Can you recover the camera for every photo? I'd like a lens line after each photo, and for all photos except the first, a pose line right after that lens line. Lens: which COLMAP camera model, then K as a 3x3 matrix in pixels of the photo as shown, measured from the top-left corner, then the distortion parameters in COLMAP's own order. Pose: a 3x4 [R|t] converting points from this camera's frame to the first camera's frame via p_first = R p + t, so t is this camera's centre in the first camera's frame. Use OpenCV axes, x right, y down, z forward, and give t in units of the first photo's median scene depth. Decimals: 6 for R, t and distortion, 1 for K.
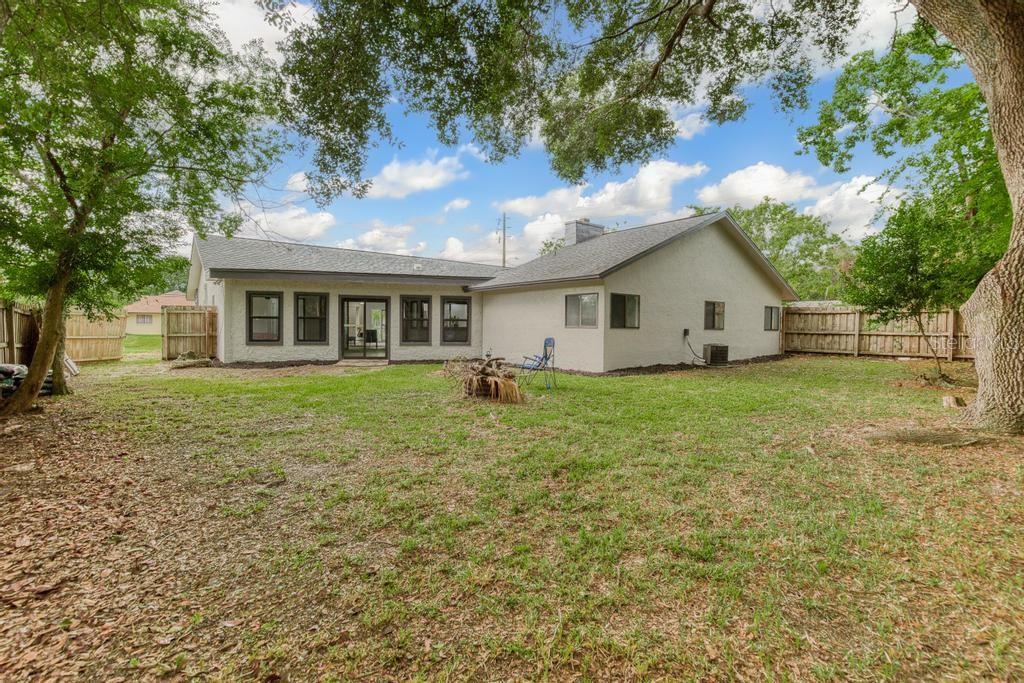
lens RADIAL K [[475.6, 0, 511.2], [0, 475.6, 339.1], [0, 0, 1]] dist [0.004850, -0.001124]
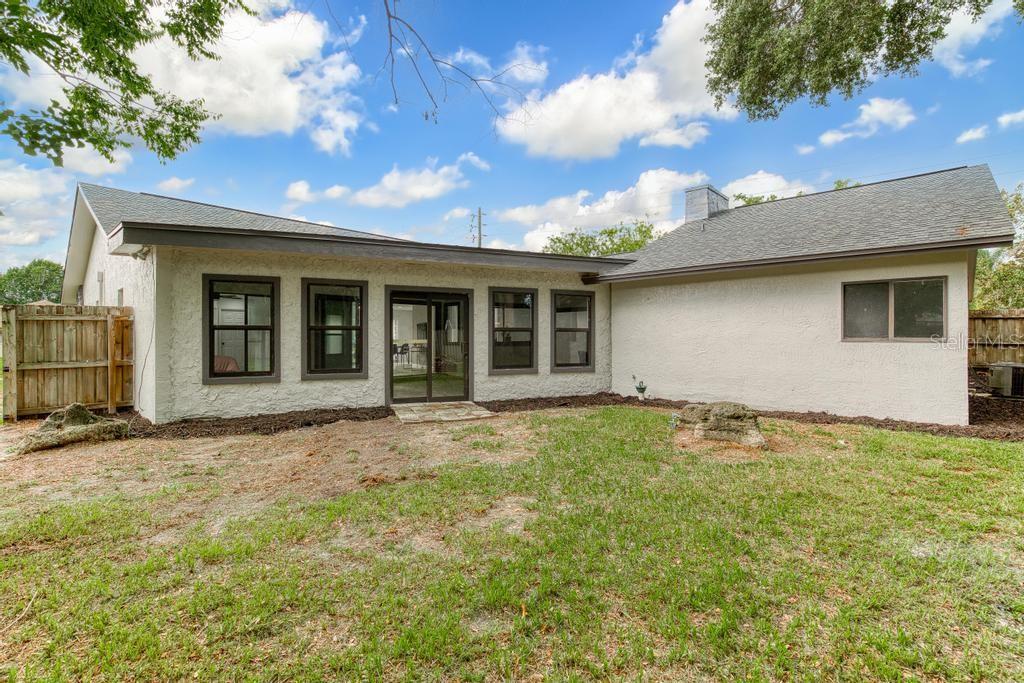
lens RADIAL K [[475.6, 0, 511.9], [0, 475.6, 339.0], [0, 0, 1]] dist [0.004850, -0.001124]
pose [[0.987002, -0.011547, 0.160295, -0.313571], [0.015463, 0.999611, -0.023204, -0.017302], [-0.159965, 0.025381, 0.986796, 0.453344]]
